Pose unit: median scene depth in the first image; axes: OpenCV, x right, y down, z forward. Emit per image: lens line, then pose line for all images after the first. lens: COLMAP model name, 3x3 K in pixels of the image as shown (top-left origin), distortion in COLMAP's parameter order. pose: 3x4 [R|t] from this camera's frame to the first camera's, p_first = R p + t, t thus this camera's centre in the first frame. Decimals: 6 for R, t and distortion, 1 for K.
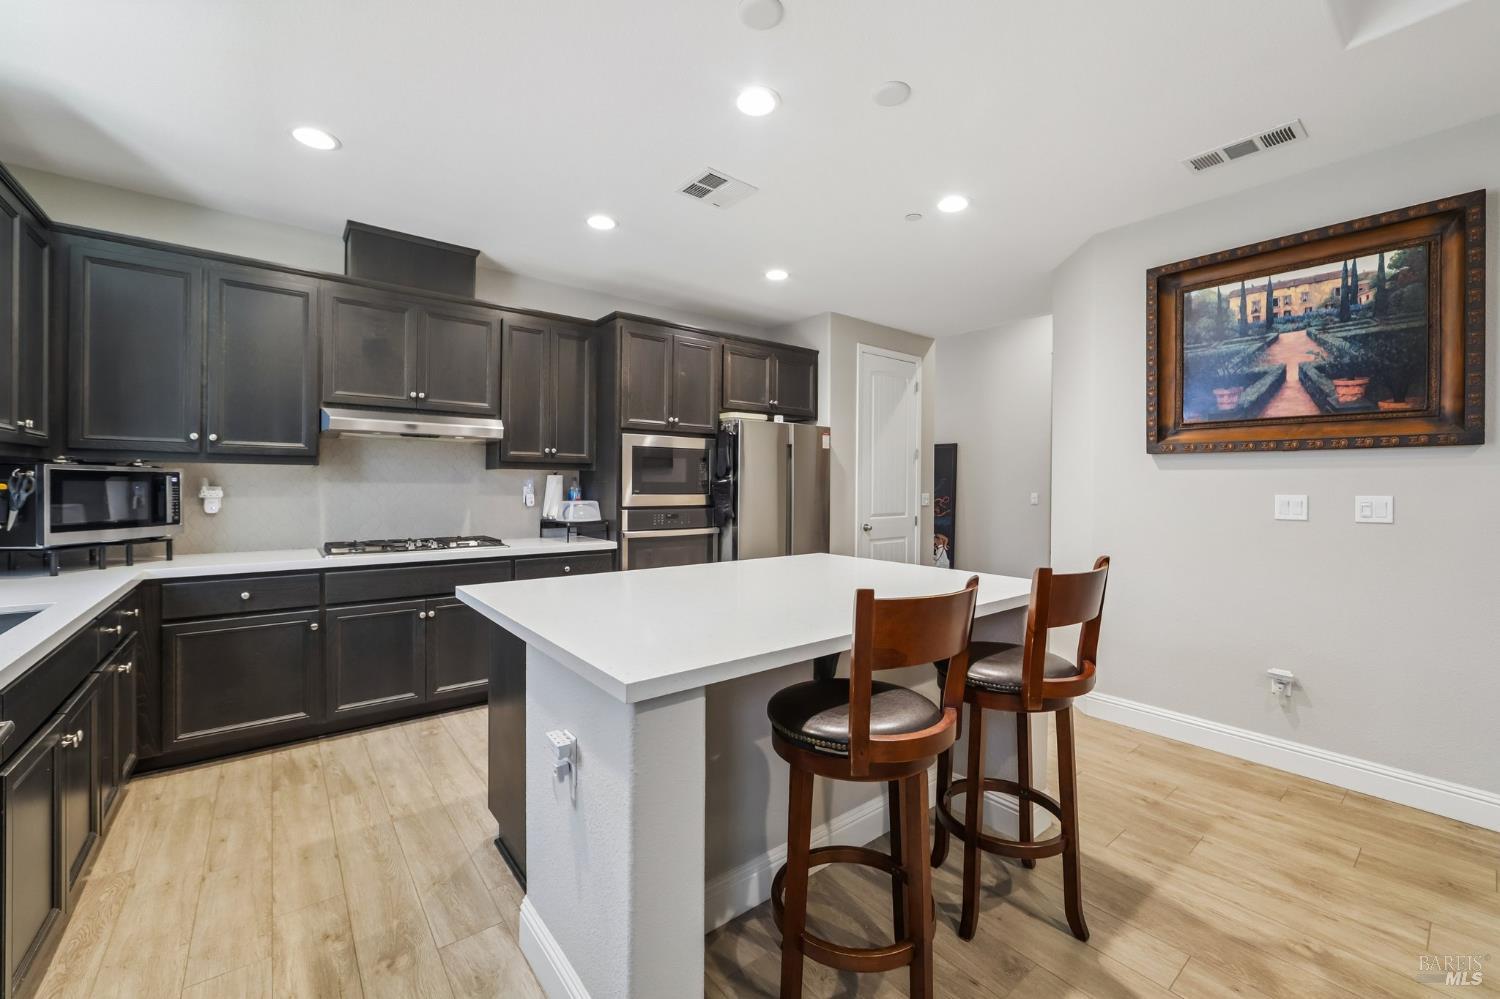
lens RADIAL K [[601.4, 0, 755.2], [0, 601.4, 485.9], [0, 0, 1]] dist [-0.011623, 0.002676]
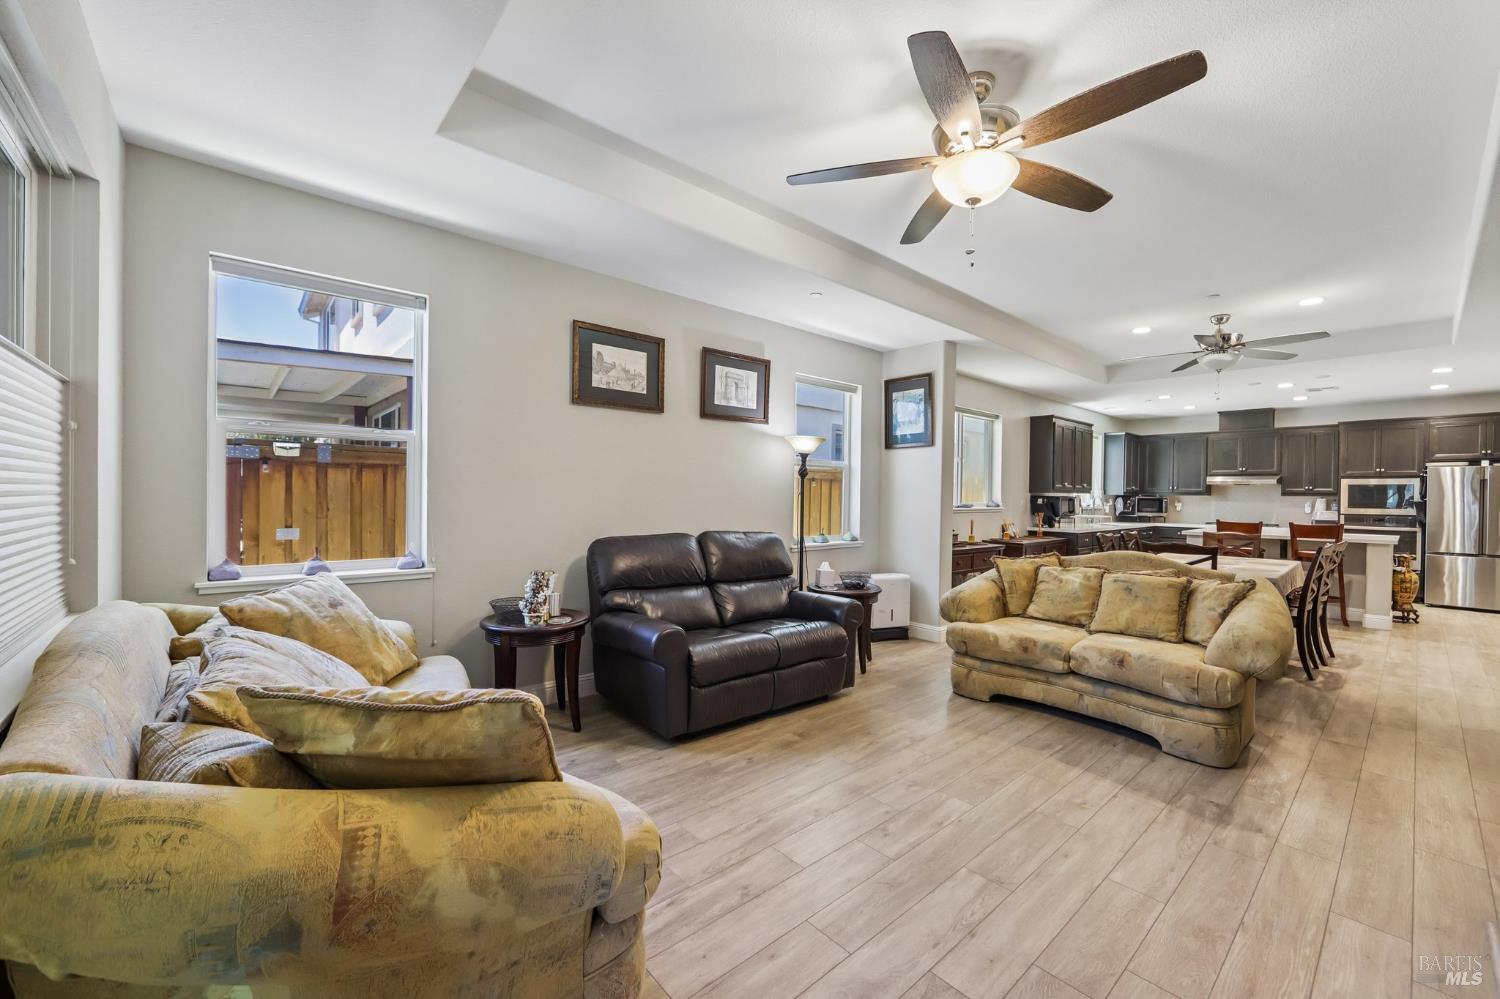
lens RADIAL K [[601.4, 0, 761.4], [0, 601.4, 499.8], [0, 0, 1]] dist [-0.011623, 0.002676]
pose [[0.054026, -0.001327, -0.998539, 2.415636], [-0.012522, 0.999920, -0.002007, 0.021139], [0.998461, 0.012612, 0.054005, -1.570002]]
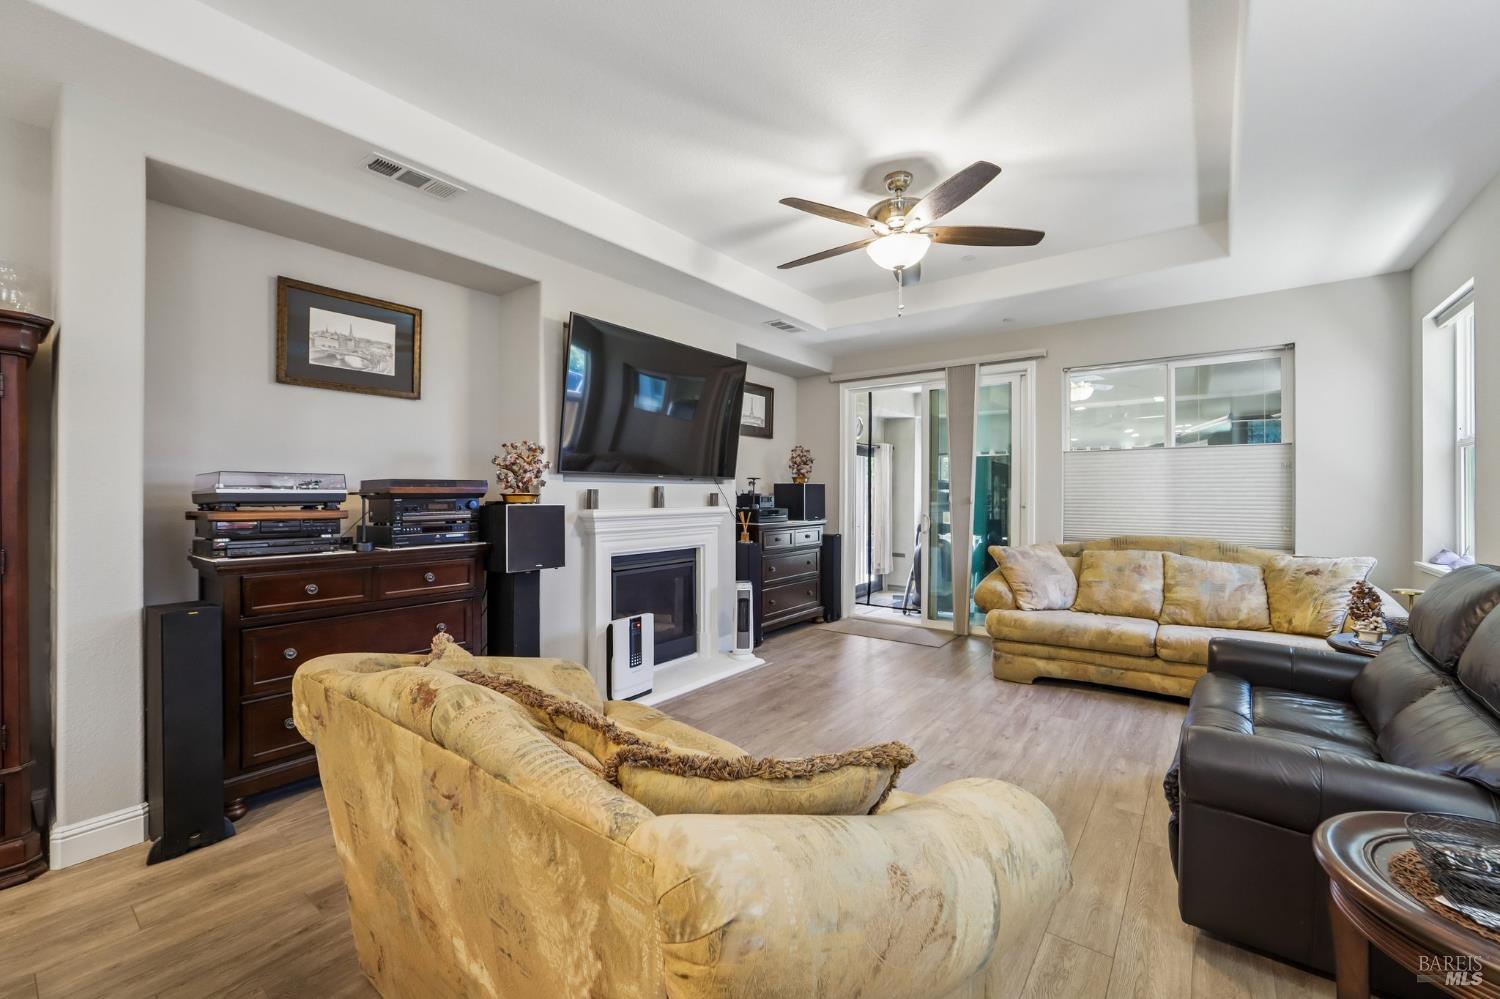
lens RADIAL K [[601.4, 0, 766.0], [0, 601.4, 482.8], [0, 0, 1]] dist [-0.011623, 0.002676]
pose [[-0.250666, 0.016035, 0.967941, 0.565269], [0.002166, 0.999870, -0.016003, 0.012812], [-0.968071, -0.001915, -0.250668, -0.721070]]
